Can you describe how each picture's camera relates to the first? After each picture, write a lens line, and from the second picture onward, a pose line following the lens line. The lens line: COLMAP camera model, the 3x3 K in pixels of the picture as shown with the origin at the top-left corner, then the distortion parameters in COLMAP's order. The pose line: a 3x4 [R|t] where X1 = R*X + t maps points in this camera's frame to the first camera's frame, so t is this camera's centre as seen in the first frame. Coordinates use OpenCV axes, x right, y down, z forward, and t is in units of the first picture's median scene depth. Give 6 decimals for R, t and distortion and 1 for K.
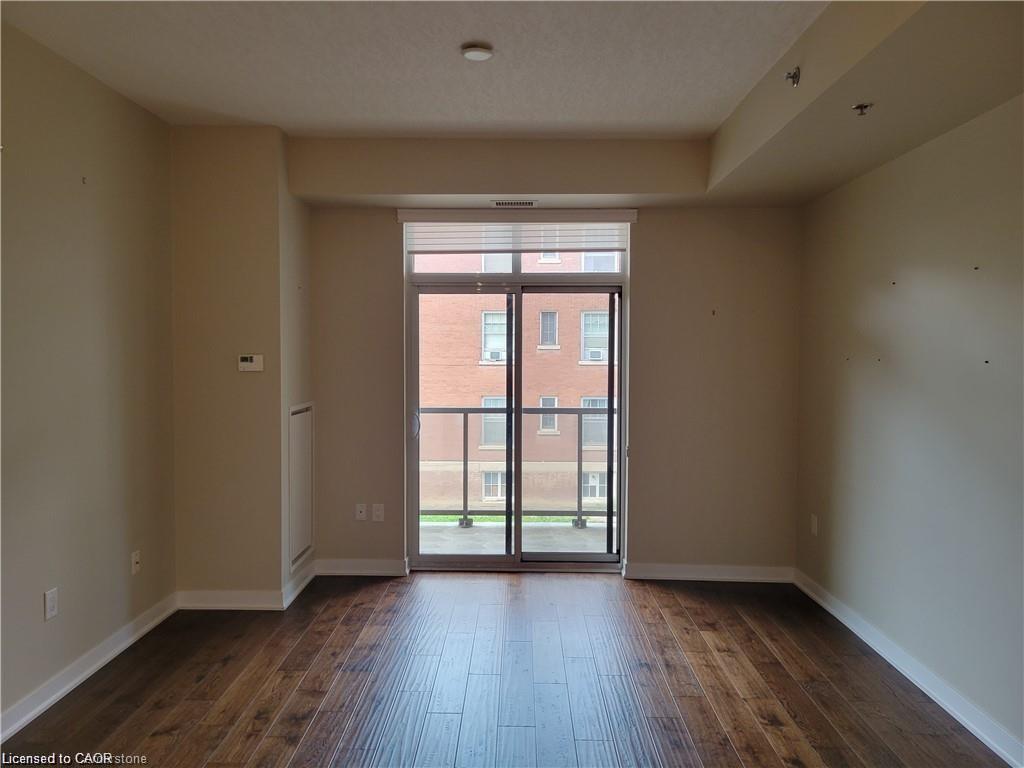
lens RADIAL K [[757.5, 0, 509.9], [0, 757.5, 380.8], [0, 0, 1]] dist [0.057241, -0.035997]
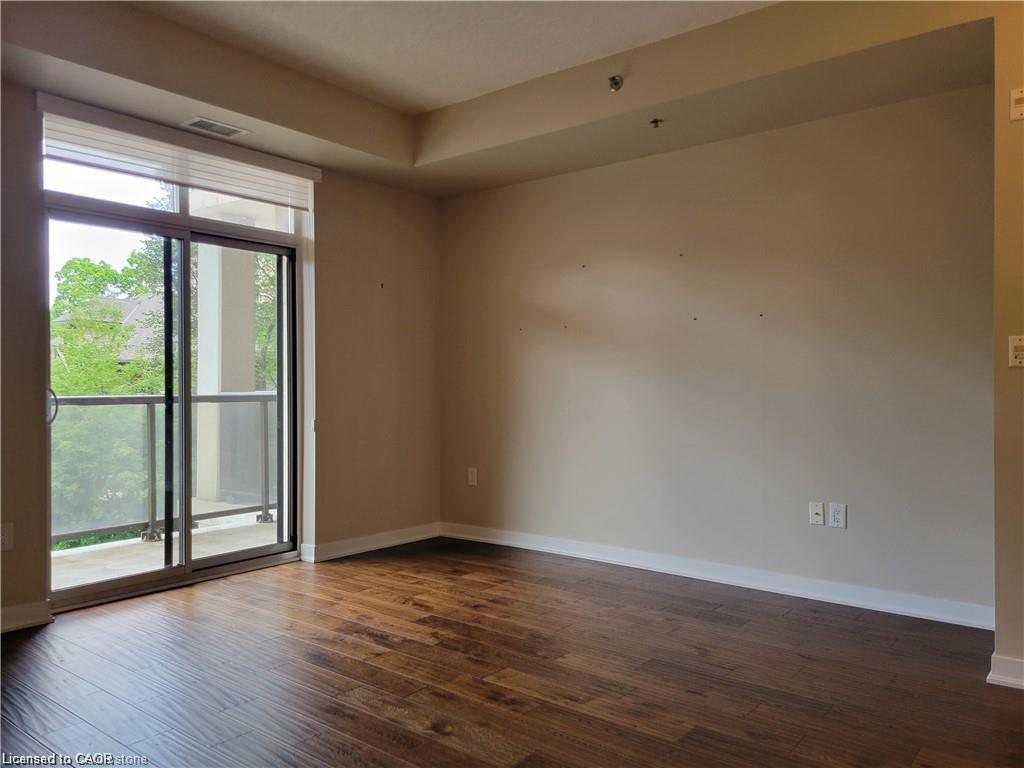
lens RADIAL K [[757.5, 0, 510.1], [0, 757.5, 387.2], [0, 0, 1]] dist [0.057241, -0.035997]
pose [[0.611180, -0.007852, 0.791453, -0.434776], [0.032445, 0.999359, -0.015141, 0.067526], [-0.790826, 0.034932, 0.611043, 0.235629]]
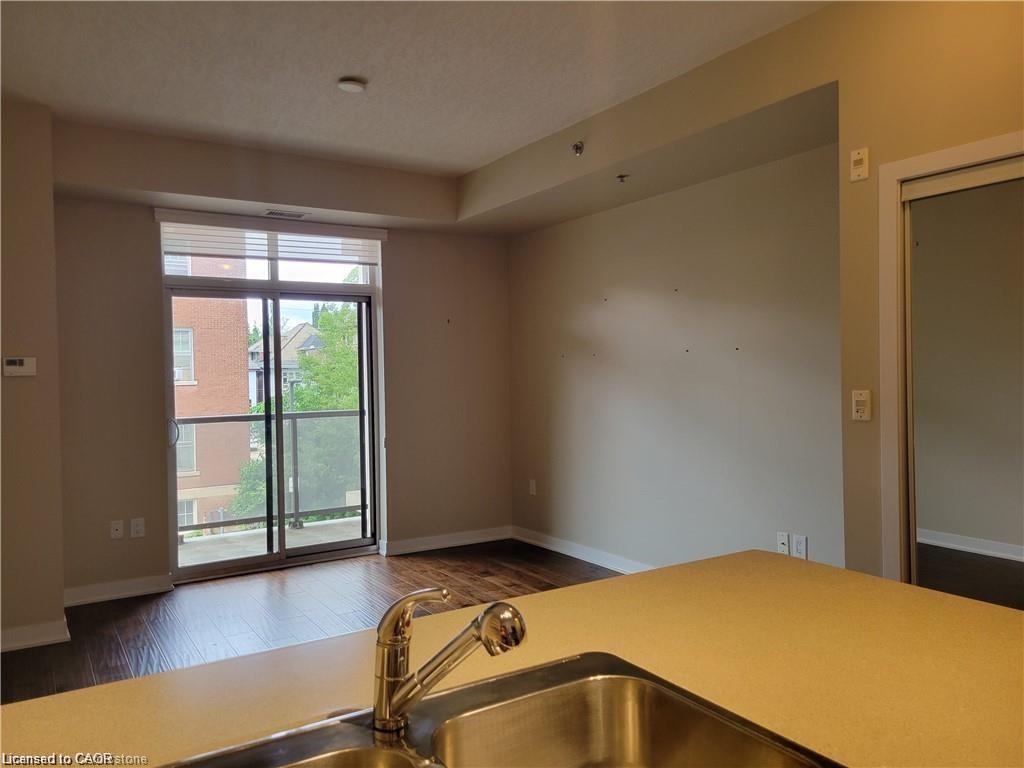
lens RADIAL K [[757.5, 0, 508.2], [0, 757.5, 380.3], [0, 0, 1]] dist [0.057241, -0.035997]
pose [[0.837441, -0.026232, 0.545898, -0.302396], [0.041202, 0.999035, -0.015200, 0.025002], [-0.544973, 0.035221, 0.837714, -0.045898]]
